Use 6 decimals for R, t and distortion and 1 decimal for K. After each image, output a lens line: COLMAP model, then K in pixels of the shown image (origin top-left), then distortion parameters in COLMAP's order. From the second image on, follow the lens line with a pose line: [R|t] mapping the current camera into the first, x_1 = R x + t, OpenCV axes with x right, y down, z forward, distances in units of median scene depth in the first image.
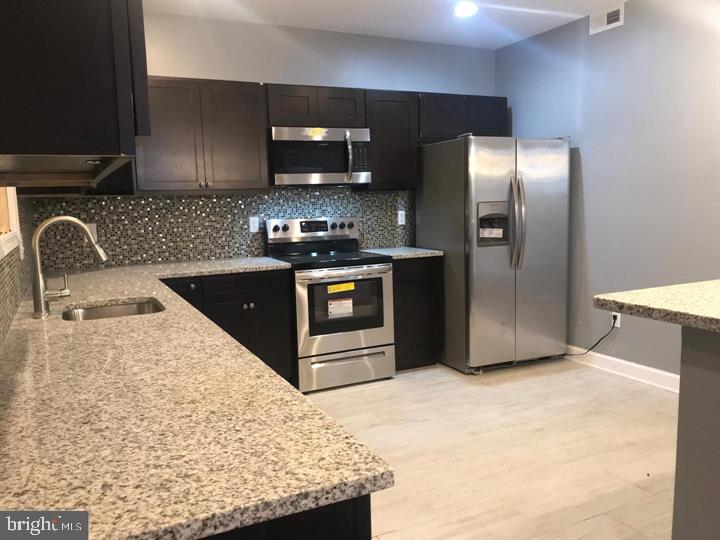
lens RADIAL K [[594.4, 0, 366.0], [0, 594.4, 269.7], [0, 0, 1]] dist [0.032652, -0.082743]
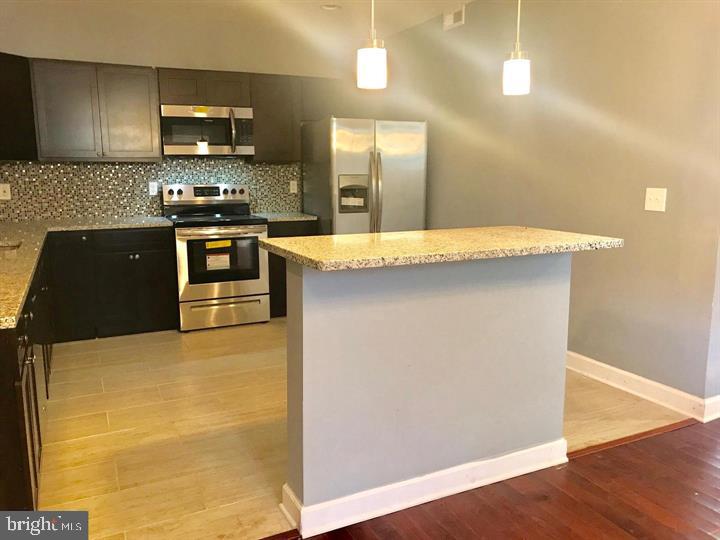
lens RADIAL K [[594.4, 0, 365.8], [0, 594.4, 269.9], [0, 0, 1]] dist [0.032652, -0.082743]
pose [[0.999634, 0.026977, -0.002003, 0.241846], [-0.026845, 0.998414, 0.049480, 0.014176], [0.003334, -0.049408, 0.998773, -0.173473]]
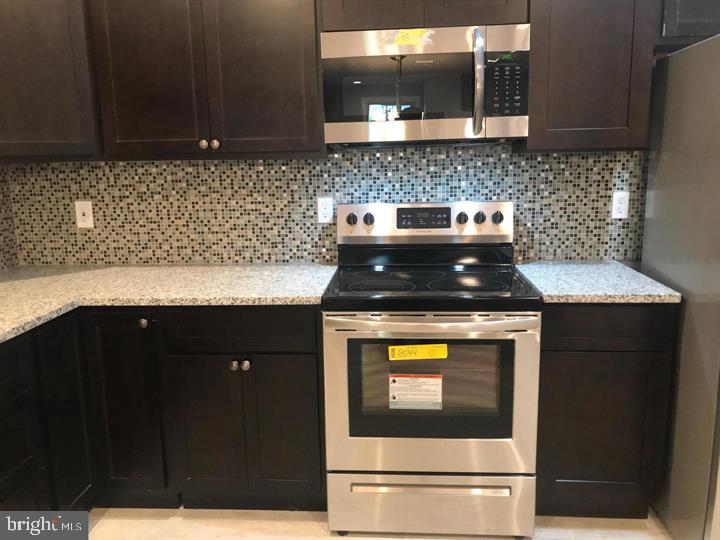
lens RADIAL K [[594.4, 0, 361.3], [0, 594.4, 270.1], [0, 0, 1]] dist [0.032652, -0.082743]
pose [[0.864835, 0.104783, -0.491000, 0.147645], [-0.063182, 0.992918, 0.100609, -0.081443], [0.498064, -0.055988, 0.865331, 0.520317]]
